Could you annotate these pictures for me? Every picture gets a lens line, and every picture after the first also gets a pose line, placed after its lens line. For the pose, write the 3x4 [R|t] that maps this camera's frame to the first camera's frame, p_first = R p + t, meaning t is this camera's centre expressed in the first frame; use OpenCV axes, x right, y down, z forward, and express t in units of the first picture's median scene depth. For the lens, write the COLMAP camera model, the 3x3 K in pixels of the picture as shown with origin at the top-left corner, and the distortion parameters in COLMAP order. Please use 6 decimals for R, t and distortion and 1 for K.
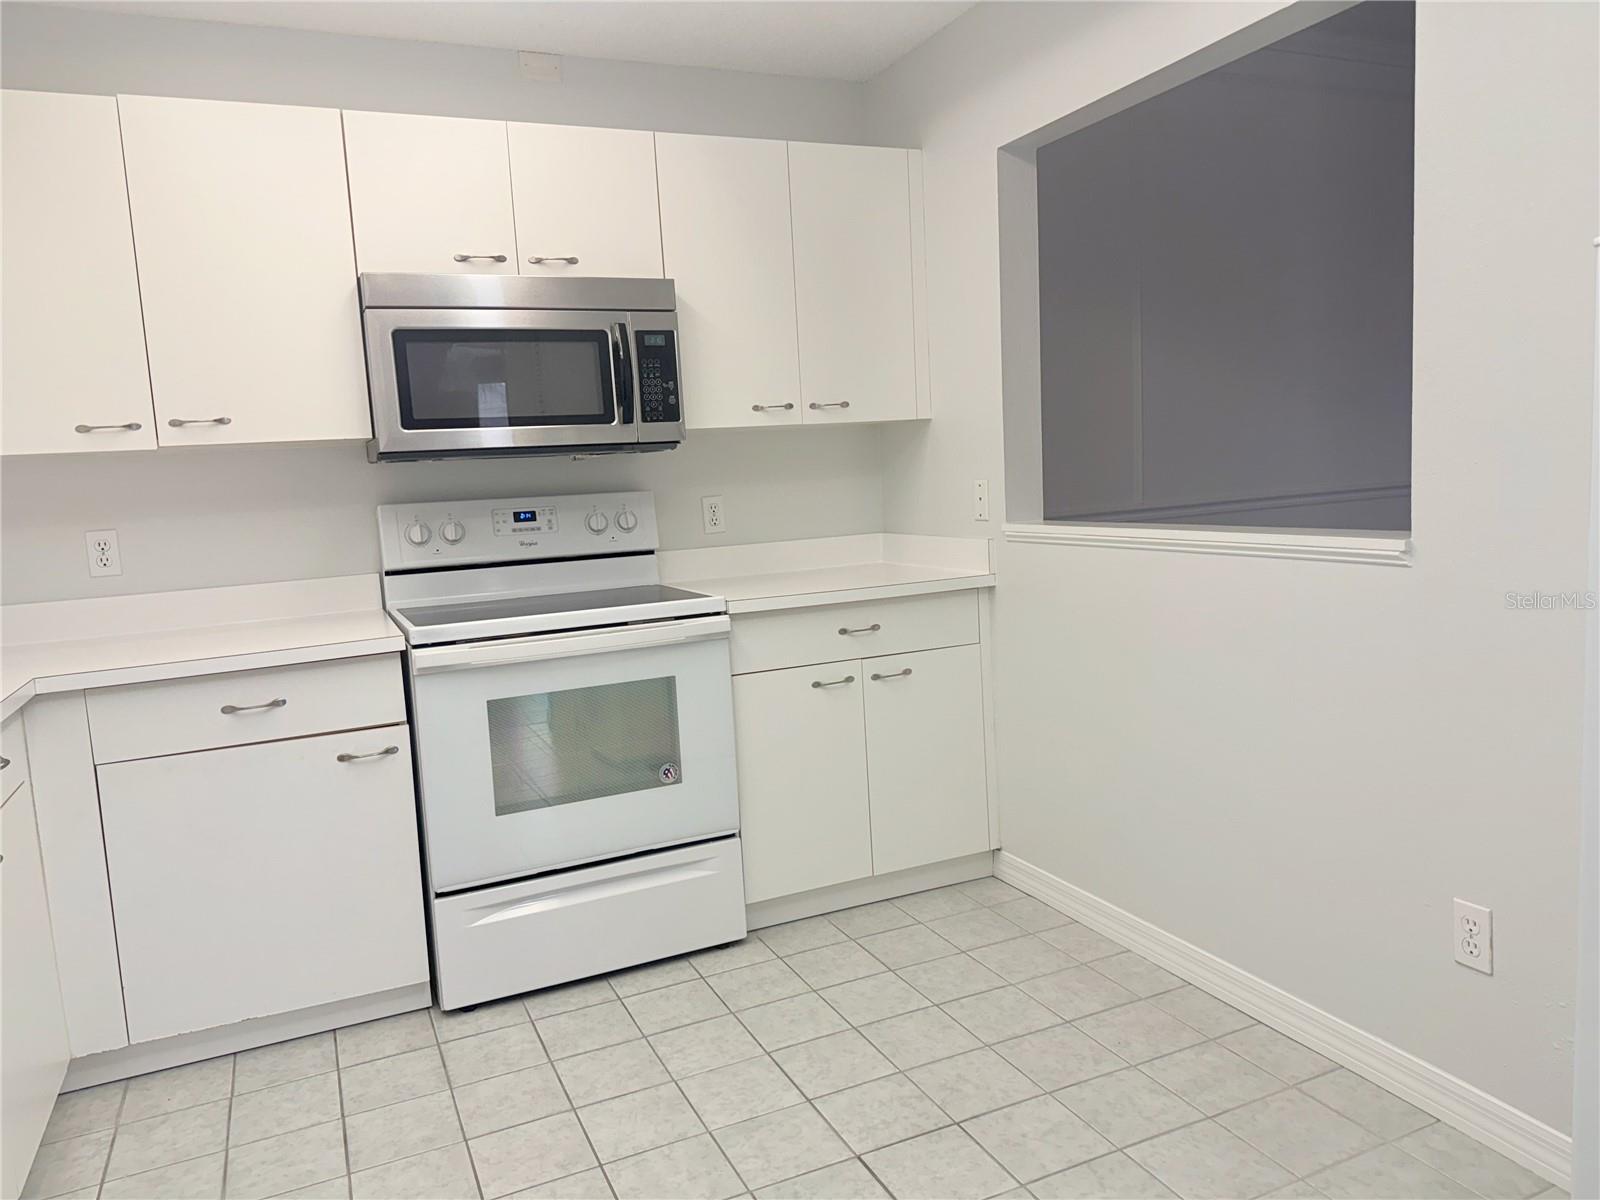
lens RADIAL K [[1126.7, 0, 801.6], [0, 1126.7, 590.0], [0, 0, 1]] dist [0.111300, -0.159214]
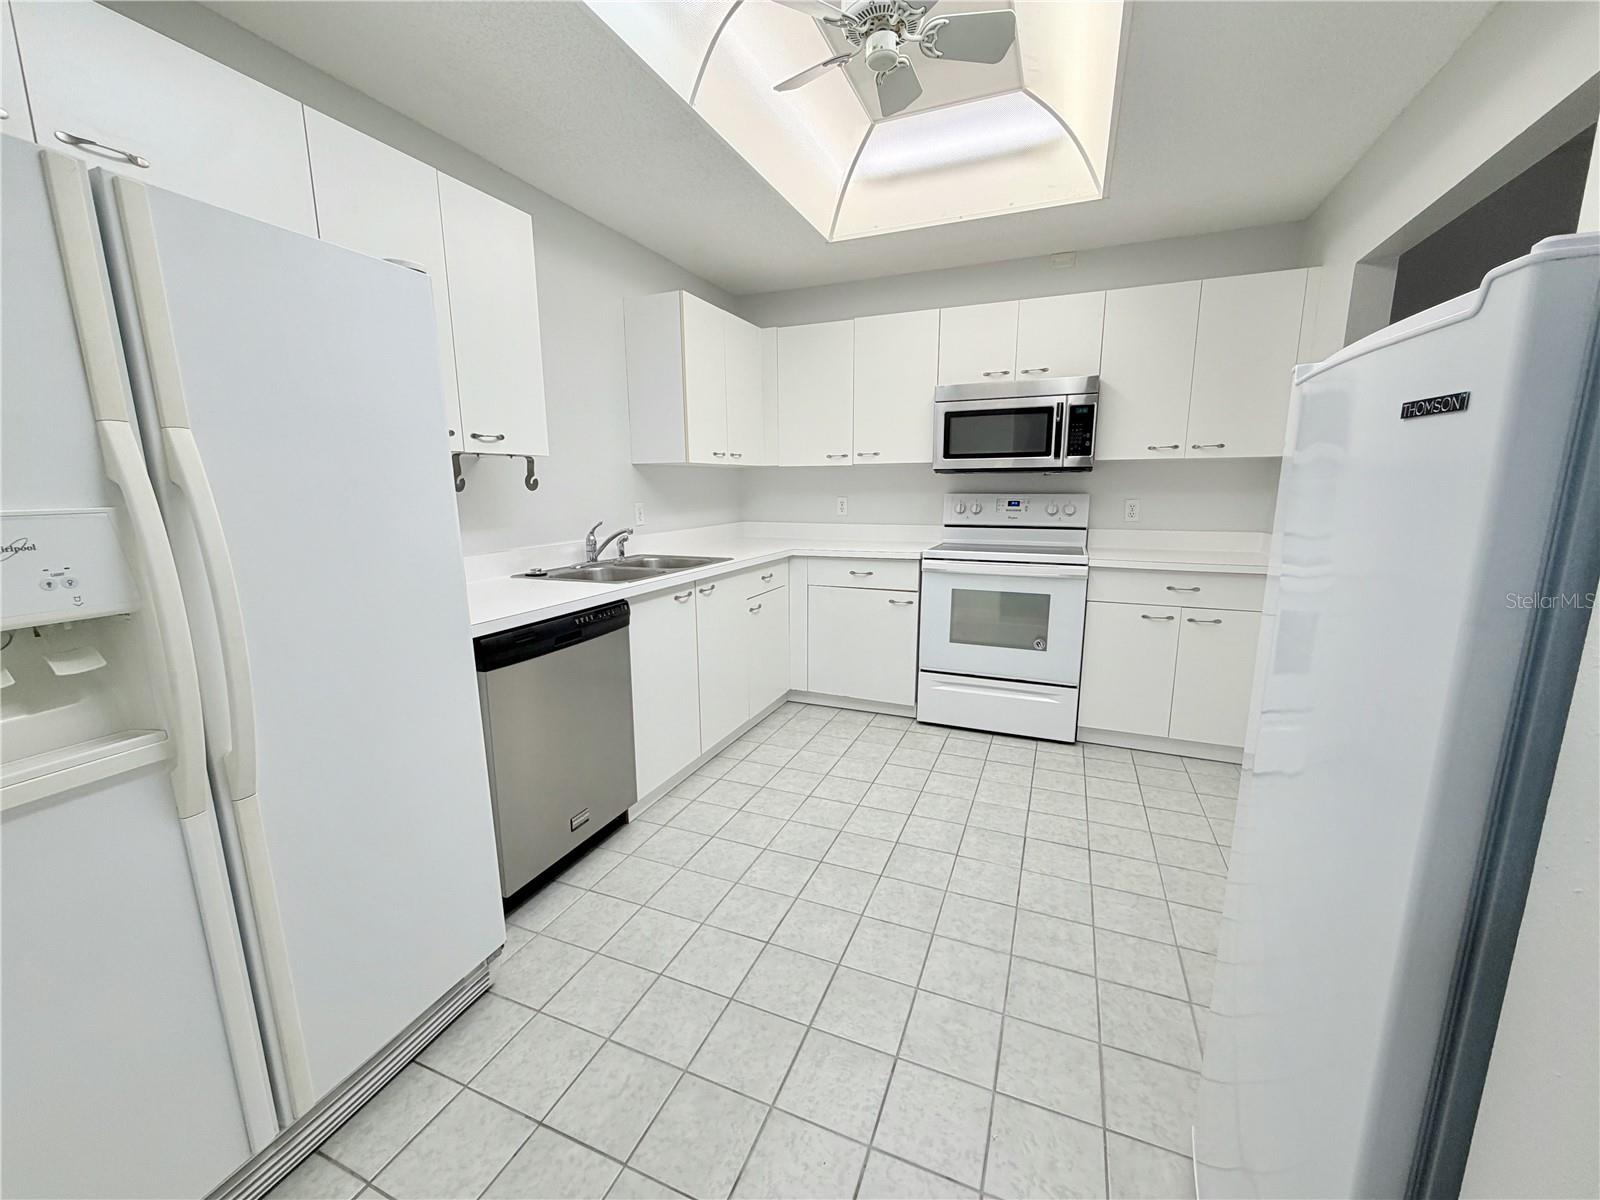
lens RADIAL K [[638.2, 0, 797.4], [0, 638.2, 599.1], [0, 0, 1]] dist [-0.000982, -0.000015]
pose [[0.677673, 0.180281, -0.712923, 0.351423], [-0.113184, 0.983502, 0.141116, -0.017824], [0.726601, -0.014939, 0.686897, -0.030631]]
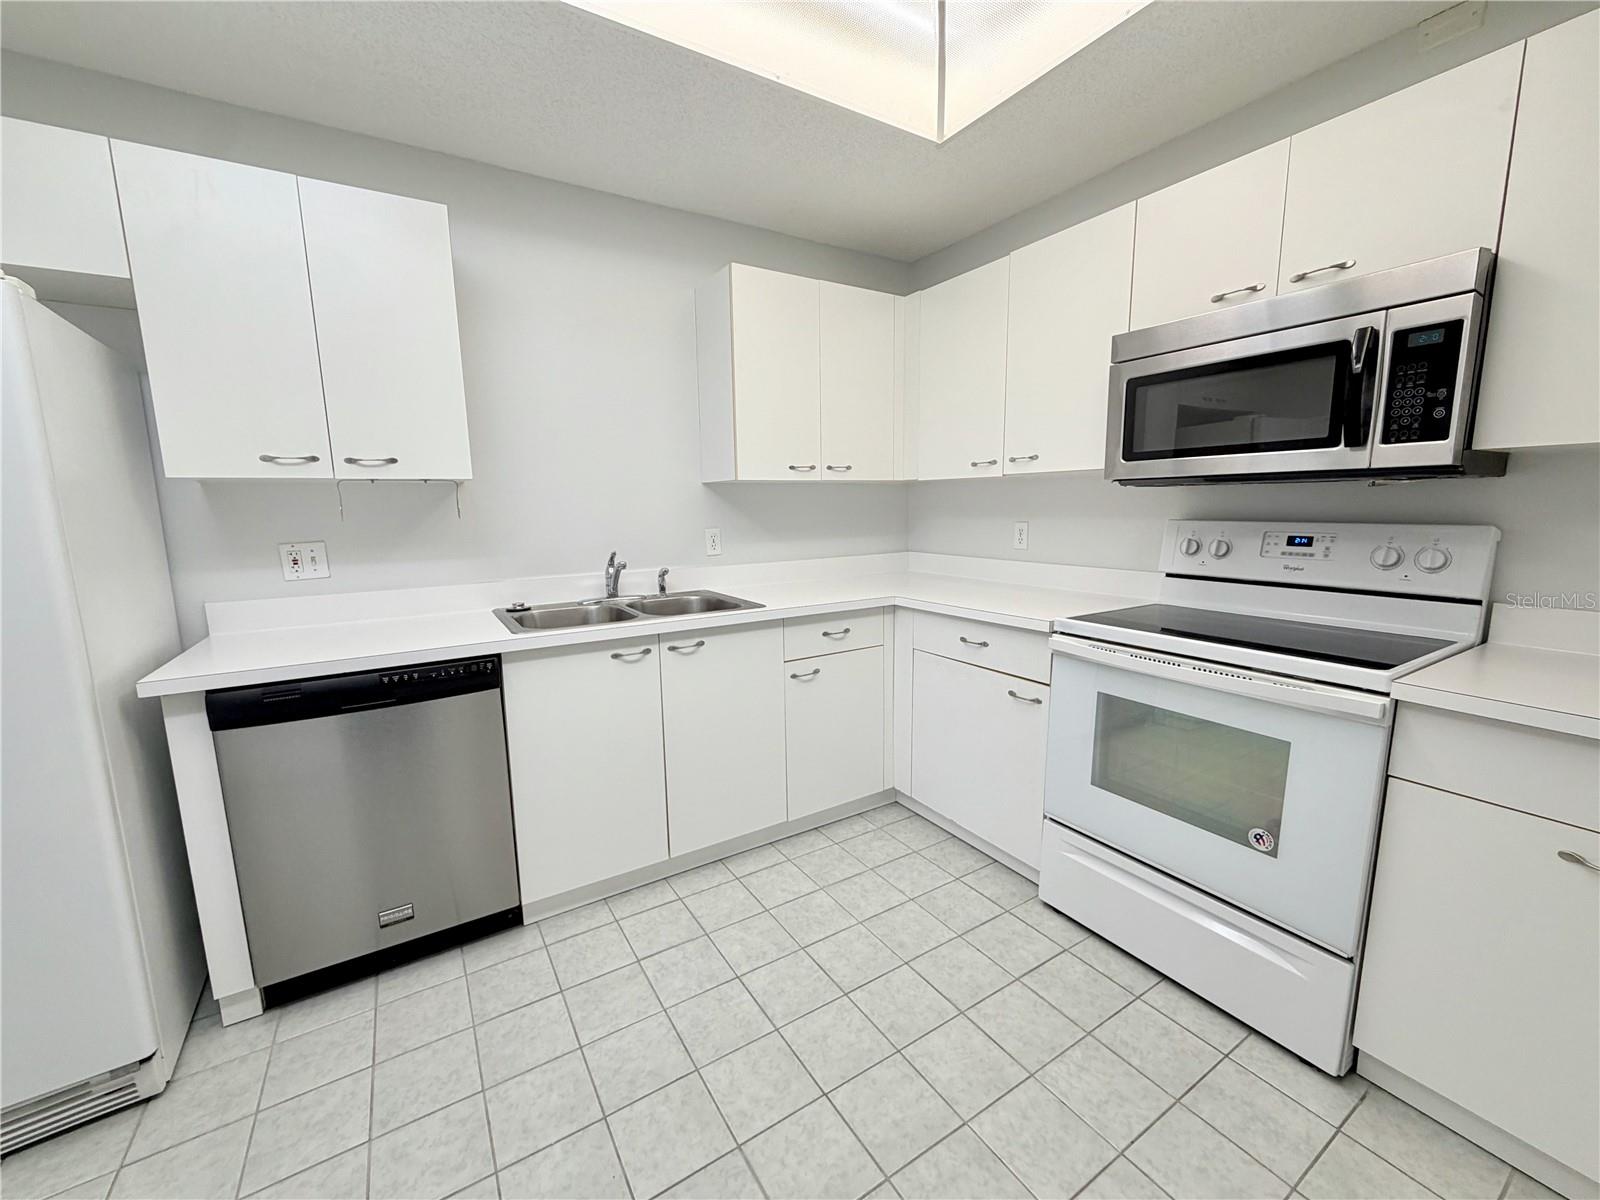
lens RADIAL K [[638.2, 0, 797.4], [0, 638.2, 599.1], [0, 0, 1]] dist [-0.000982, -0.000015]
pose [[0.131928, 0.200651, -0.970739, 0.288116], [-0.103343, 0.976746, 0.187848, -0.083359], [0.985858, 0.075537, 0.149596, 0.530780]]
